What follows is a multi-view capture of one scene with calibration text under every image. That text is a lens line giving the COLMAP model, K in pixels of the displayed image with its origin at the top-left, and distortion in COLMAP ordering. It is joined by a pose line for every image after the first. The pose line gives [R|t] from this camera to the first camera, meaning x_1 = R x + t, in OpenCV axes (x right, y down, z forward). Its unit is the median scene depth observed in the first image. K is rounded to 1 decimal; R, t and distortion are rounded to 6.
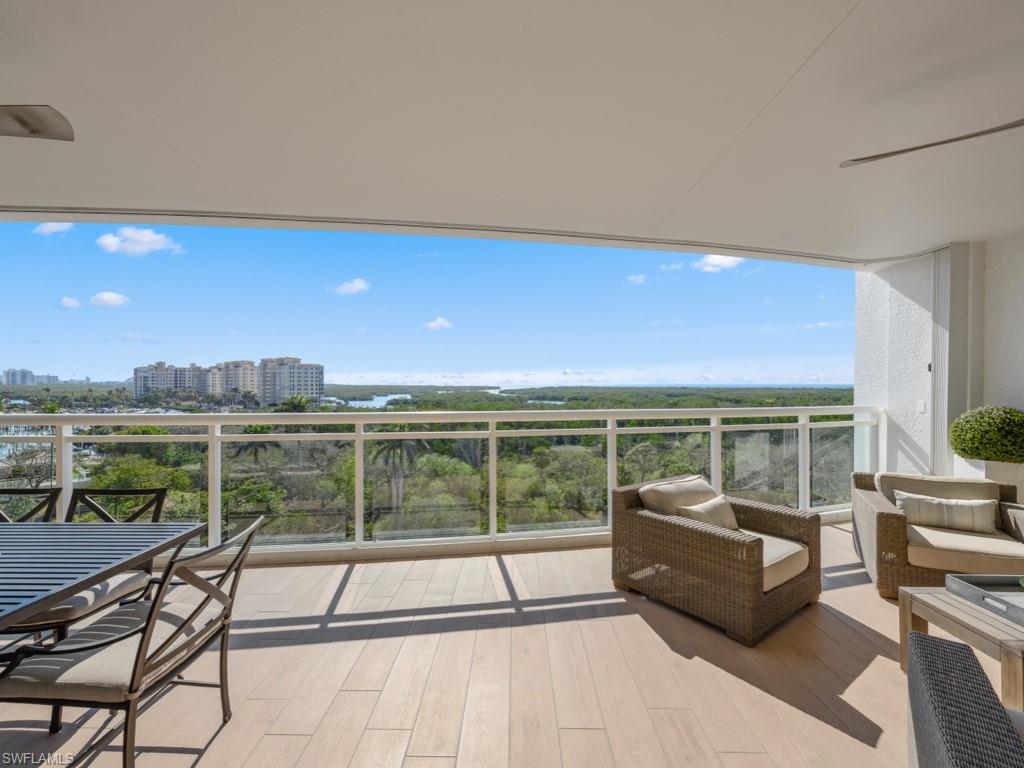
lens RADIAL K [[447.7, 0, 507.8], [0, 447.7, 384.1], [0, 0, 1]] dist [0.008495, 0.000091]
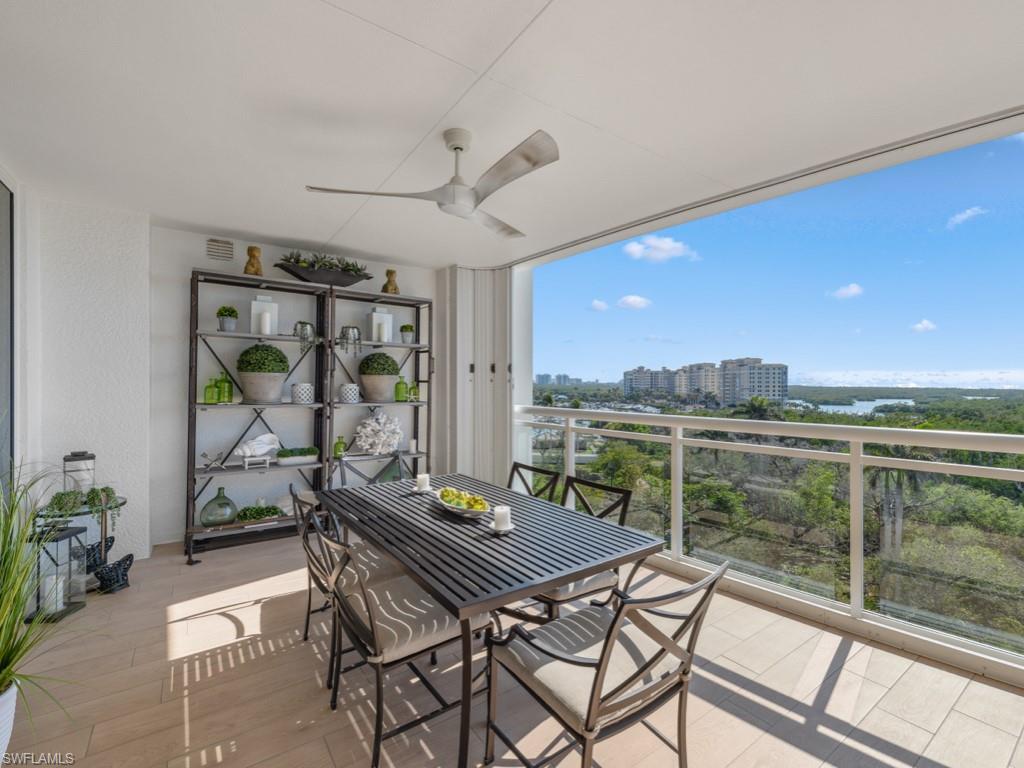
lens RADIAL K [[447.7, 0, 507.8], [0, 447.7, 384.1], [0, 0, 1]] dist [0.008495, 0.000091]
pose [[0.584471, 0.002772, -0.811410, -0.083951], [-0.004839, 0.999988, -0.000070, -0.000681], [0.811400, 0.003967, 0.584477, 0.144150]]
